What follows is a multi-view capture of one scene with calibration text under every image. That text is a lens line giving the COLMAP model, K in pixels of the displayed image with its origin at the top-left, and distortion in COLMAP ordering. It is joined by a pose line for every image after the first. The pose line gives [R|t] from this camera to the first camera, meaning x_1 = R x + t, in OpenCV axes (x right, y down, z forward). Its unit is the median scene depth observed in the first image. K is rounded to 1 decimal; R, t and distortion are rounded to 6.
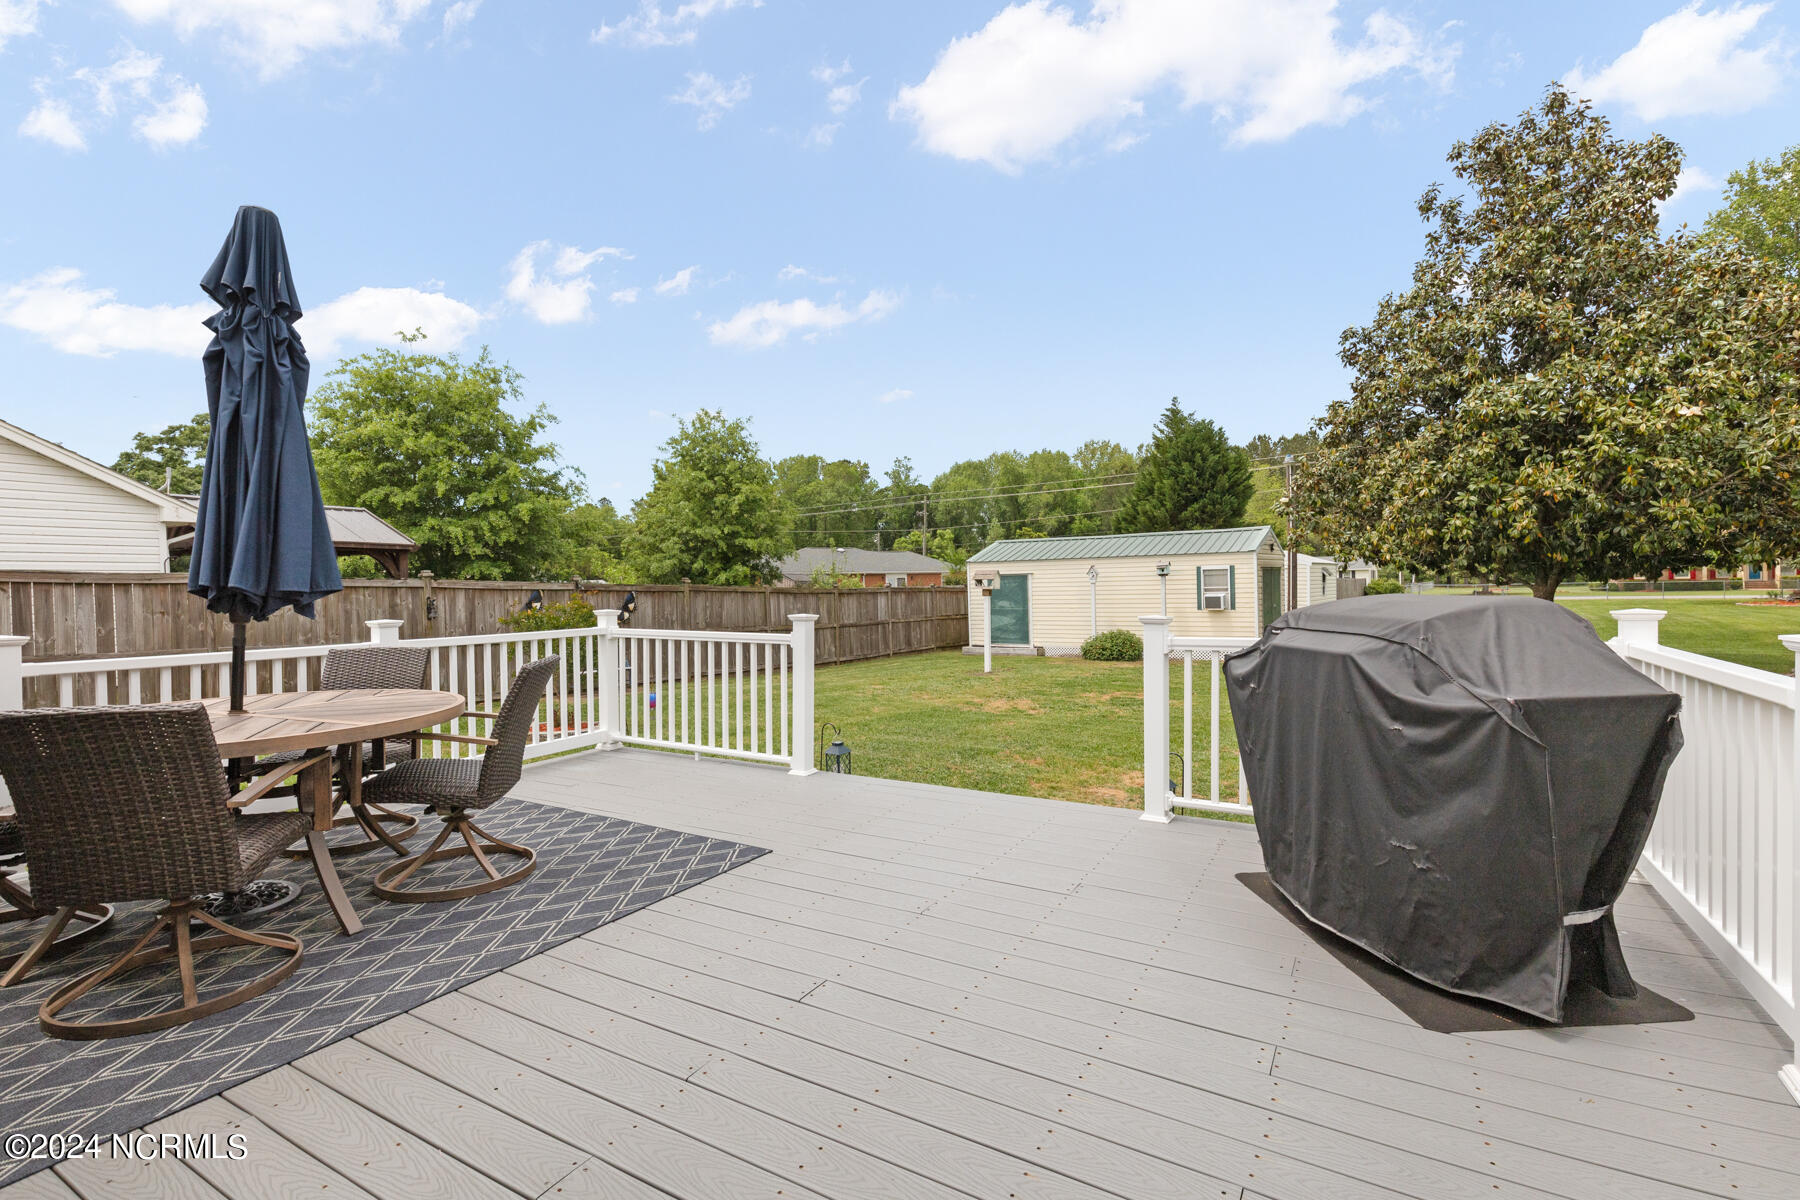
lens RADIAL K [[801.2, 0, 915.7], [0, 801.2, 605.7], [0, 0, 1]] dist [0.001583, 0.000153]
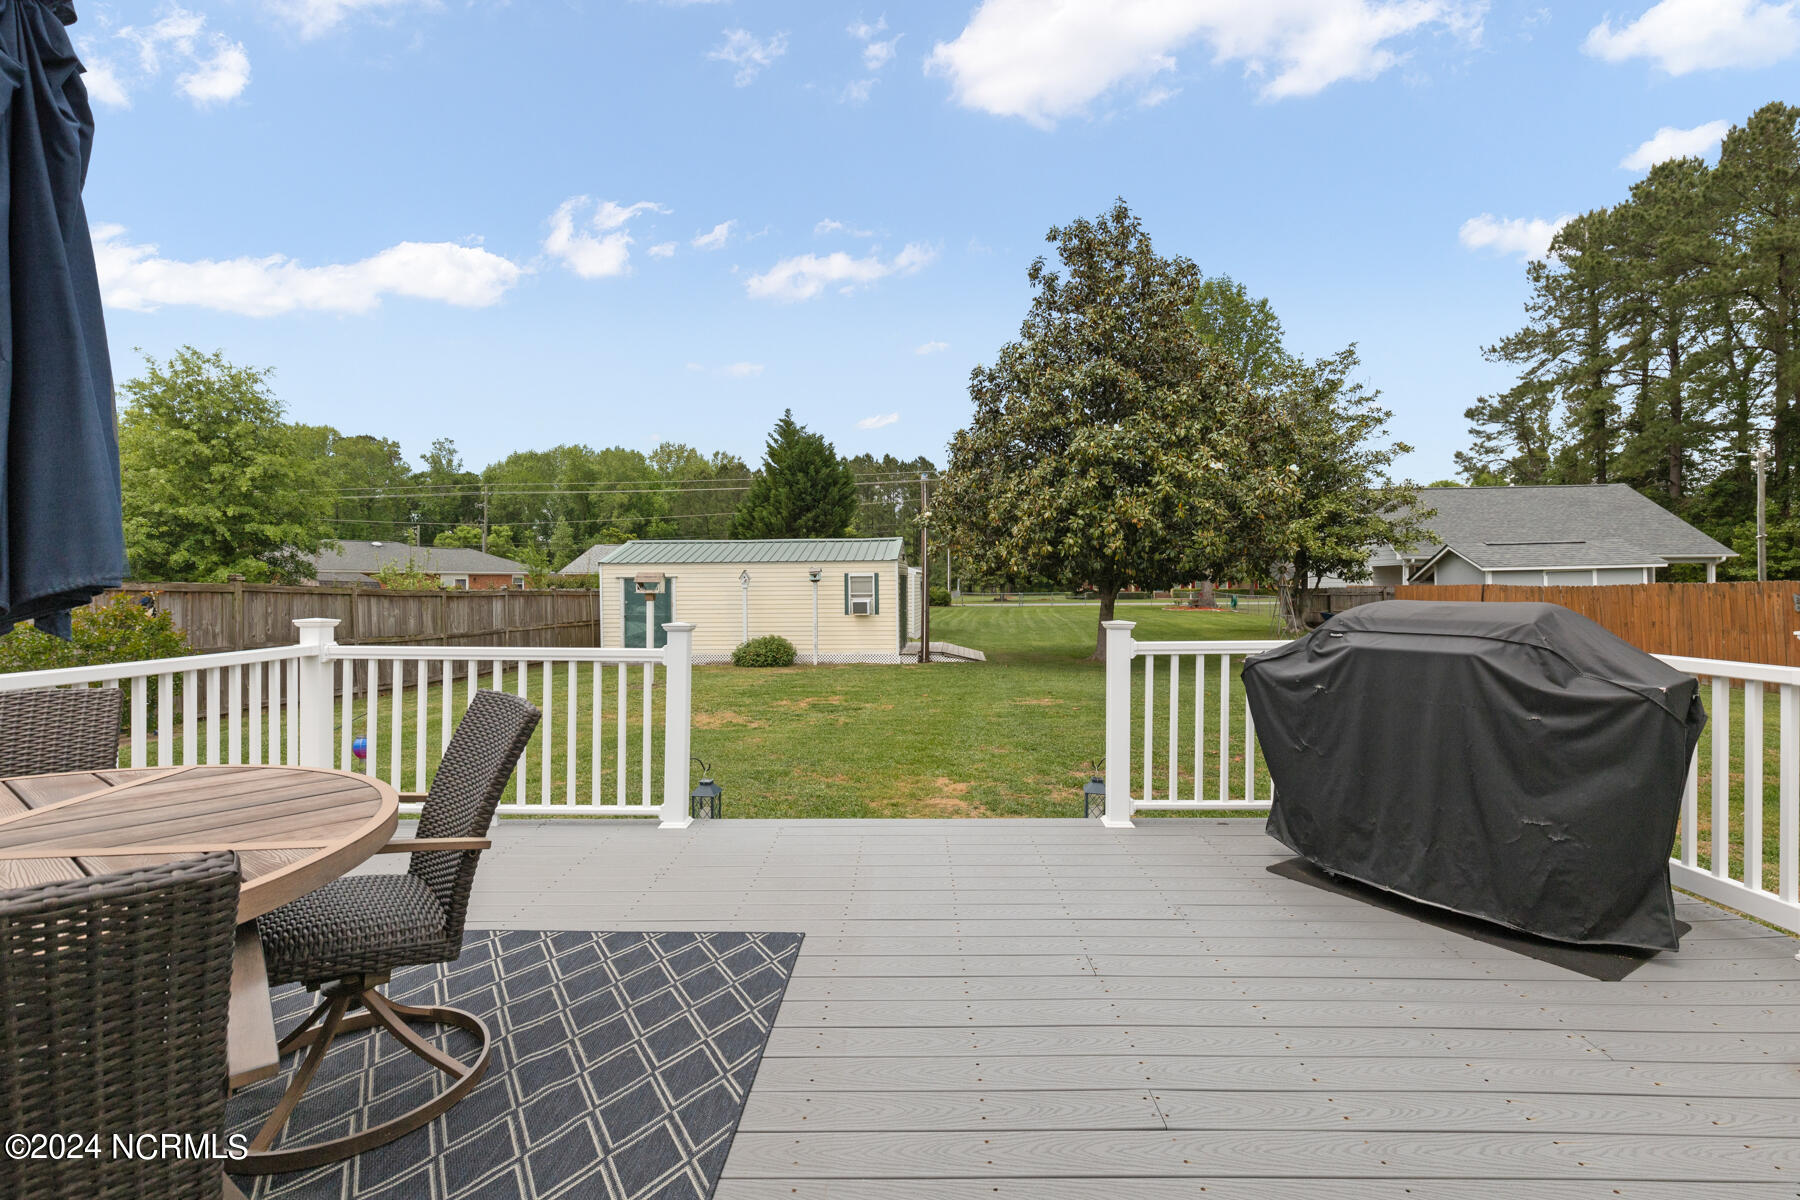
lens RADIAL K [[802.7, 0, 905.0], [0, 802.7, 593.6], [0, 0, 1]] dist [0.010361, -0.004463]
pose [[0.872987, 0.009224, 0.487656, -0.097457], [0.001366, 0.999771, -0.021356, -0.000161], [-0.487741, 0.019310, 0.872775, 0.057650]]
